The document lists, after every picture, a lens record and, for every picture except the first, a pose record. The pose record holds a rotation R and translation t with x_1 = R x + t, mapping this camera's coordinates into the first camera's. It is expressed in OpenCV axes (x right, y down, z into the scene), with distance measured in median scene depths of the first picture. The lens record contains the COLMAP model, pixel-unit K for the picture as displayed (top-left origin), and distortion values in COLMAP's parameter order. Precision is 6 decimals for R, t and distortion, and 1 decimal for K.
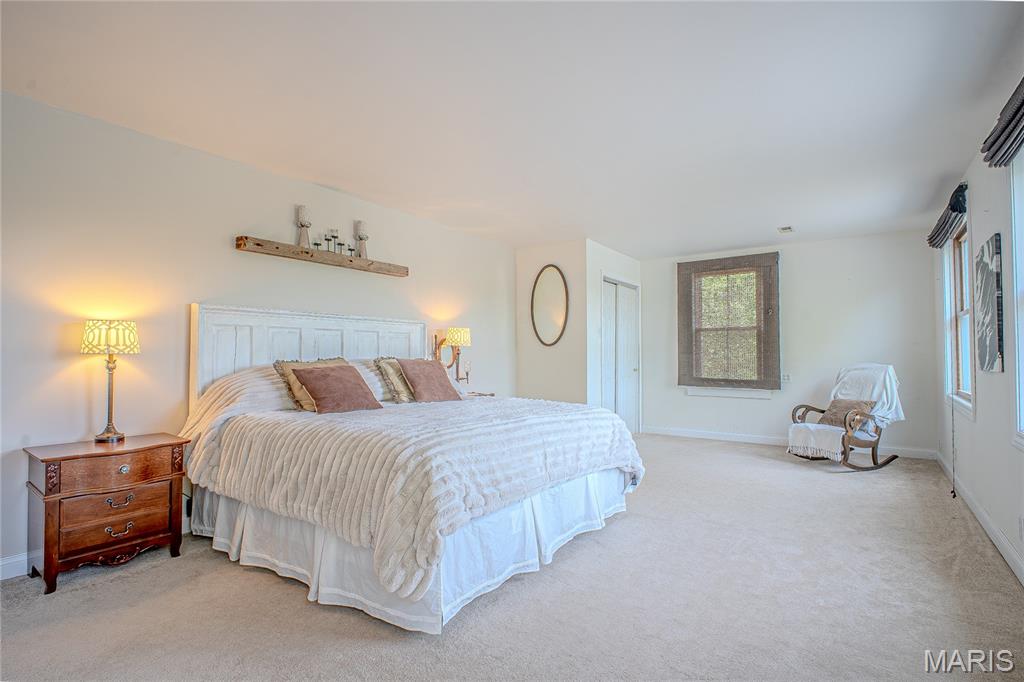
lens RADIAL K [[486.8, 0, 512.0], [0, 486.8, 341.0], [0, 0, 1]] dist [-0.000940, -0.000295]
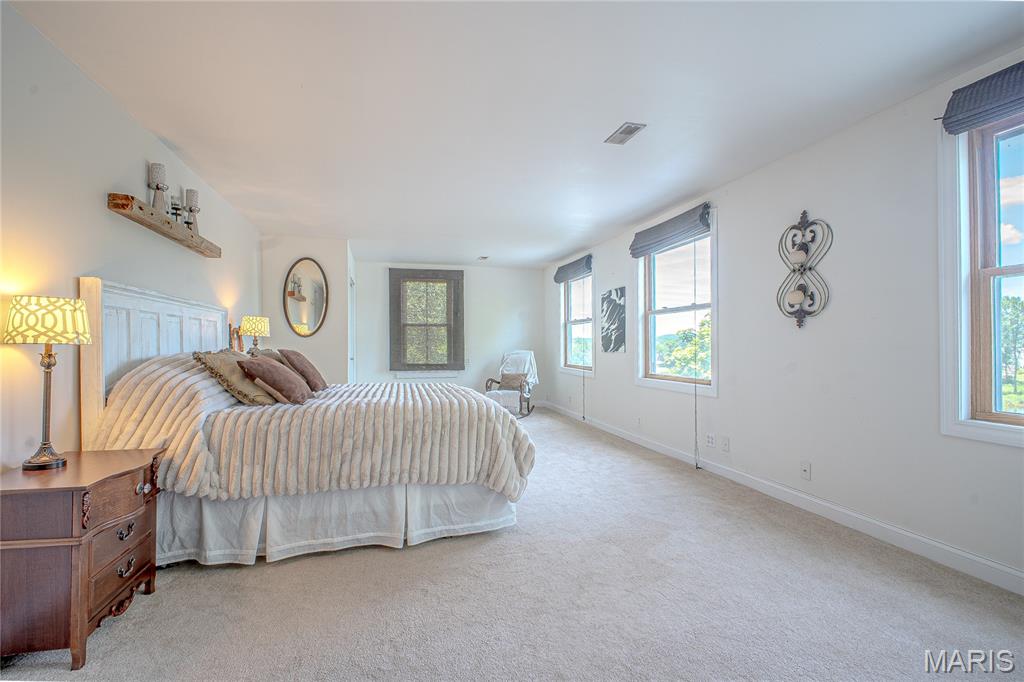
lens RADIAL K [[486.8, 0, 512.0], [0, 486.8, 341.0], [0, 0, 1]] dist [-0.000940, -0.000295]
pose [[0.636086, 0.003321, 0.771611, -0.678319], [-0.017084, 0.999806, 0.009781, 0.001949], [-0.771429, -0.019404, 0.636020, 0.015287]]
